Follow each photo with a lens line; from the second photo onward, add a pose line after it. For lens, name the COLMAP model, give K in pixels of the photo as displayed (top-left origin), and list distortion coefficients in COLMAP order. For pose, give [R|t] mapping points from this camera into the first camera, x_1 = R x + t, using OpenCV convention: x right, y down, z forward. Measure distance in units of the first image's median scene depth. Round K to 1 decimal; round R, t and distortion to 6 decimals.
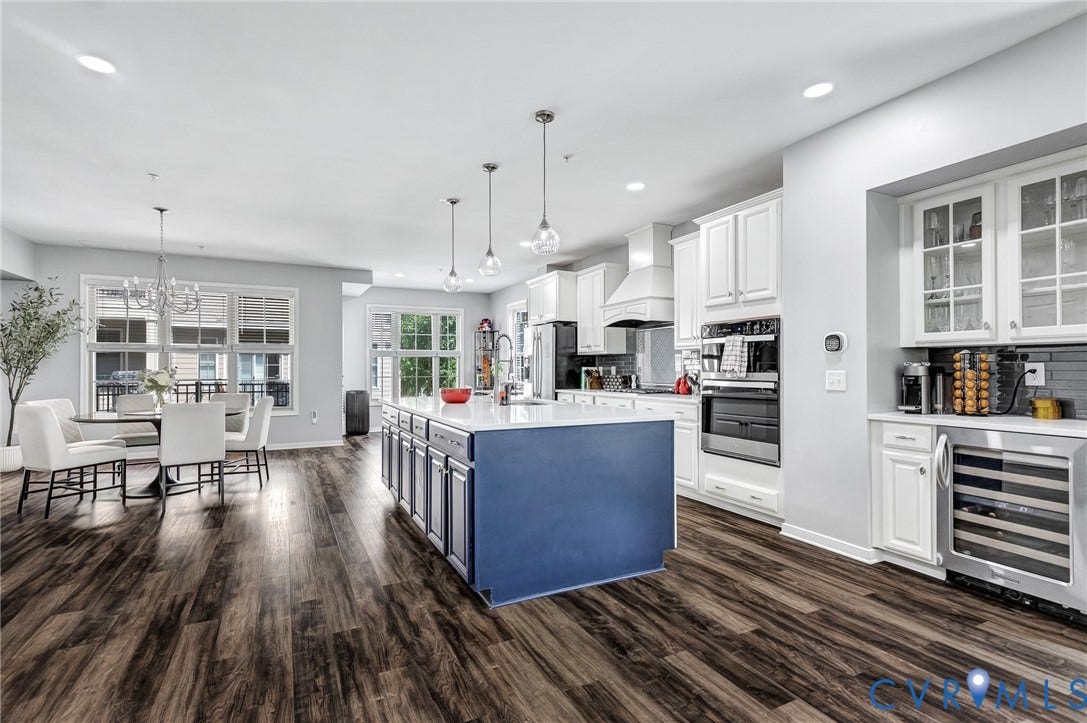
lens RADIAL K [[516.9, 0, 540.7], [0, 516.9, 365.1], [0, 0, 1]] dist [0.003978, 0.000822]
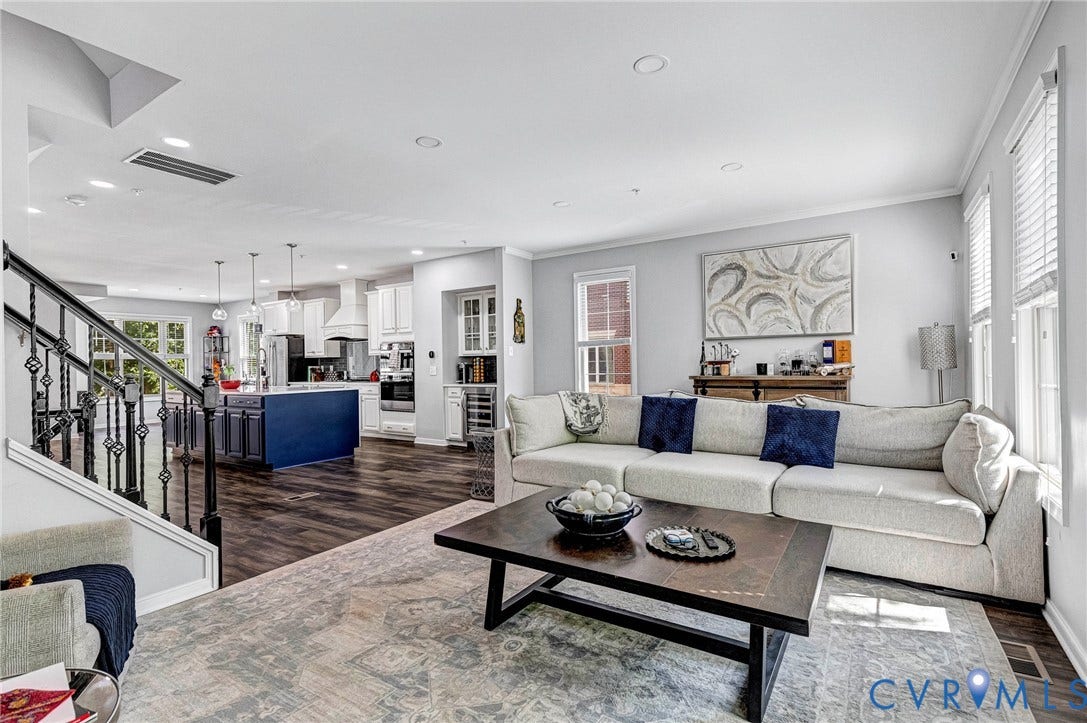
lens RADIAL K [[516.9, 0, 543.4], [0, 516.9, 366.9], [0, 0, 1]] dist [0.003978, 0.000822]
pose [[0.867069, -0.015657, 0.497942, -0.123419], [0.011172, 0.999866, 0.011984, -0.007901], [-0.498063, -0.004828, 0.867127, -1.021224]]
